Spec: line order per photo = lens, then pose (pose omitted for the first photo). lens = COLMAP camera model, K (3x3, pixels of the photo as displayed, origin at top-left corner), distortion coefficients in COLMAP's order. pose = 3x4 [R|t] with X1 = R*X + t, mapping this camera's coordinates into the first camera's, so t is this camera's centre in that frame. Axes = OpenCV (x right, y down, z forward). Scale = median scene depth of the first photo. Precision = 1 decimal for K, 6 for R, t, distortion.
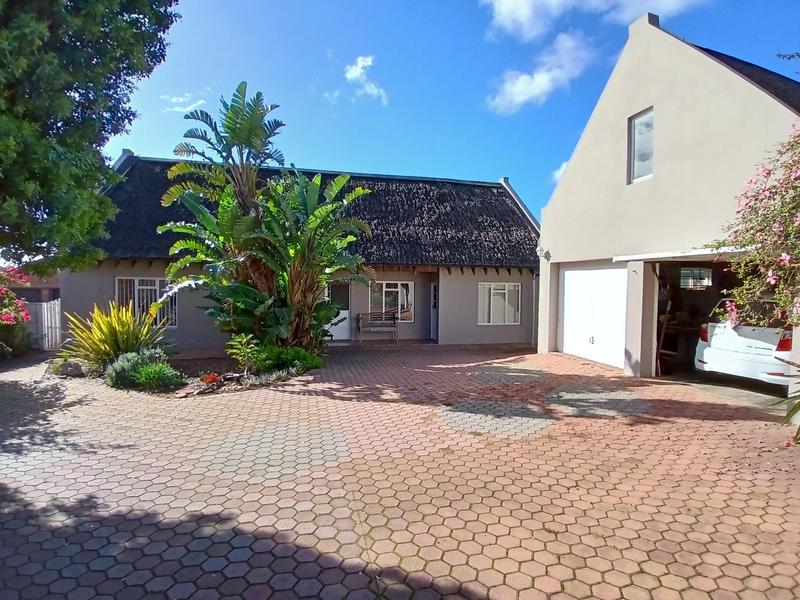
lens RADIAL K [[400.5, 0, 404.1], [0, 400.5, 300.1], [0, 0, 1]] dist [0.004794, -0.045286]
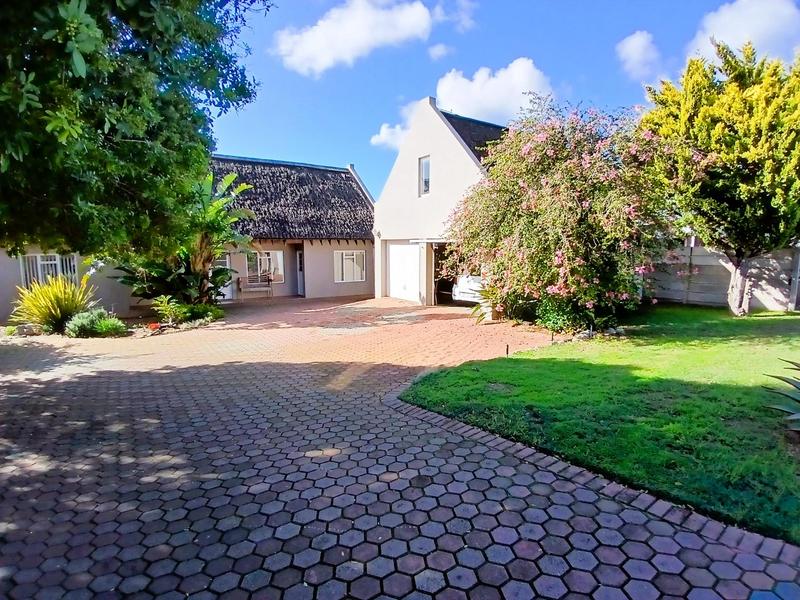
lens RADIAL K [[400.5, 0, 404.1], [0, 400.5, 300.1], [0, 0, 1]] dist [0.004794, -0.045286]
pose [[0.934791, -0.058433, 0.350358, -0.081545], [0.023311, 0.994342, 0.103640, -0.014833], [-0.354431, -0.088715, 0.930864, -0.381521]]
